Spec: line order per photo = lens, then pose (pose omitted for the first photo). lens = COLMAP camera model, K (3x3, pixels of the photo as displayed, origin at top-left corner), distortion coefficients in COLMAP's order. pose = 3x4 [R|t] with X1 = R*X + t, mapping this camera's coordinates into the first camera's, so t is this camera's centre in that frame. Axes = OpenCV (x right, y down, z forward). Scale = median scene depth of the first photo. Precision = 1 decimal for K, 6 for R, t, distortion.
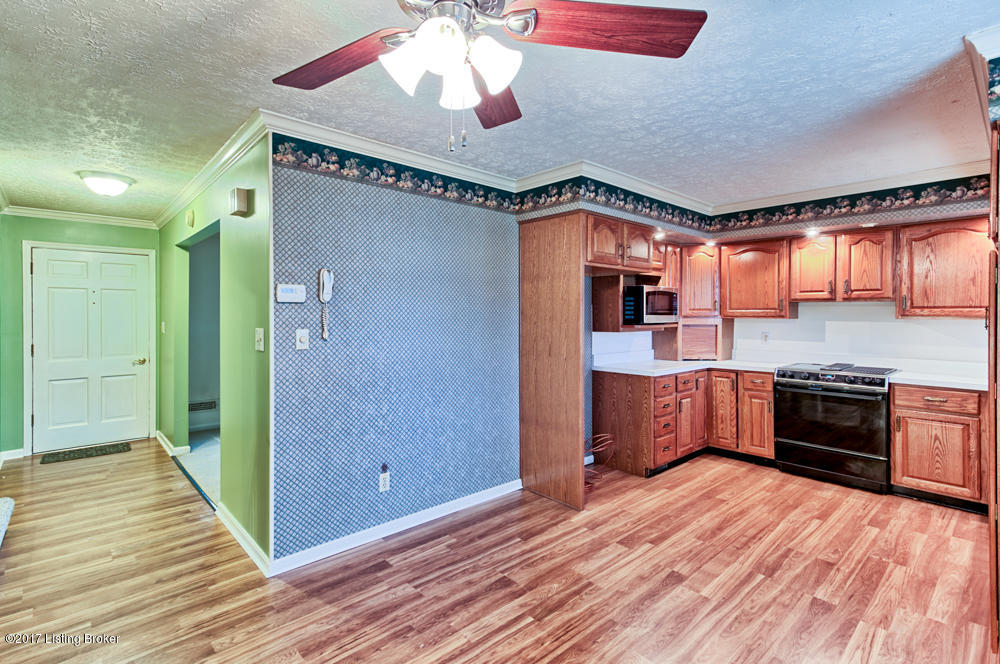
lens RADIAL K [[474.7, 0, 498.7], [0, 474.7, 313.0], [0, 0, 1]] dist [0.014709, 0.001693]
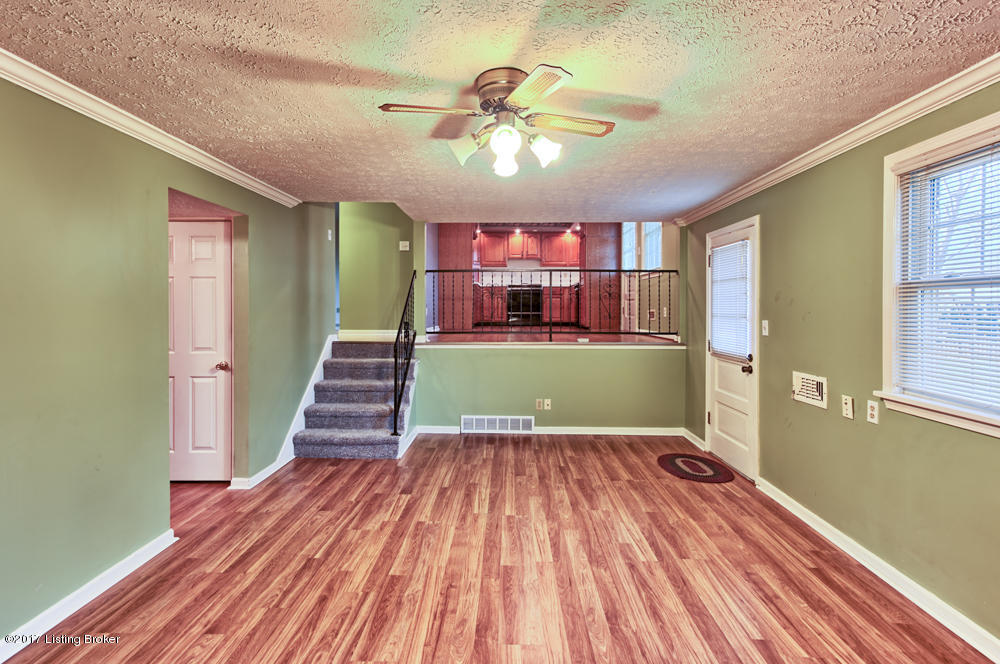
lens RADIAL K [[474.7, 0, 498.7], [0, 474.7, 313.0], [0, 0, 1]] dist [0.014709, 0.001693]
pose [[0.688772, -0.004519, 0.724964, -1.431490], [-0.004664, 0.999932, 0.010664, 0.275901], [-0.724963, -0.010726, 0.688704, -0.769291]]
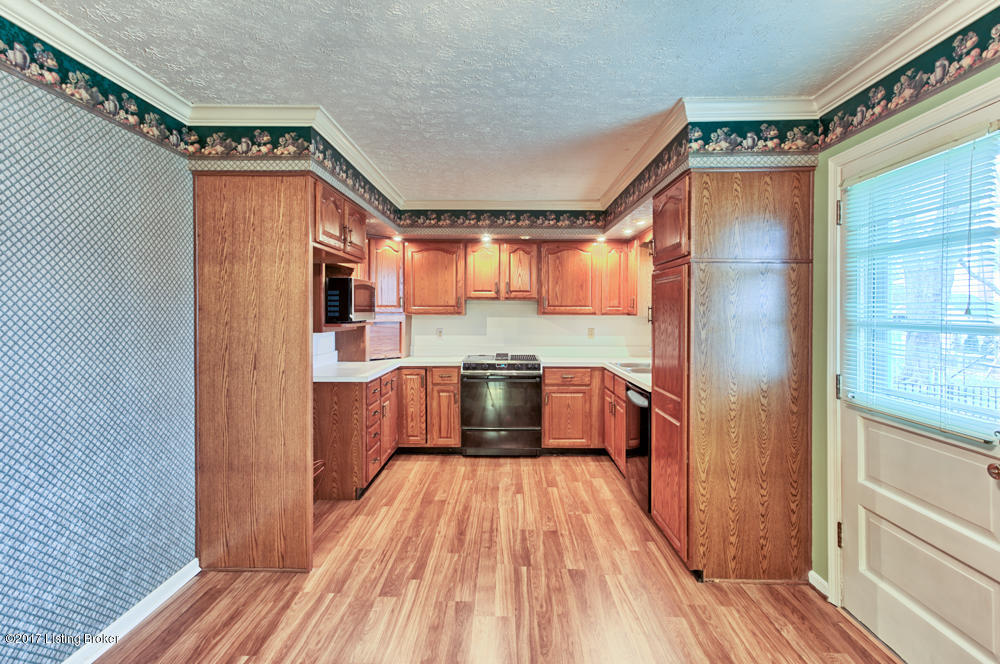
lens RADIAL K [[474.7, 0, 498.7], [0, 474.7, 313.0], [0, 0, 1]] dist [0.014709, 0.001693]
pose [[0.687052, -0.001421, 0.726607, -0.156310], [-0.003261, 0.999982, 0.005039, 0.001210], [-0.726601, -0.005831, 0.687035, 0.241401]]
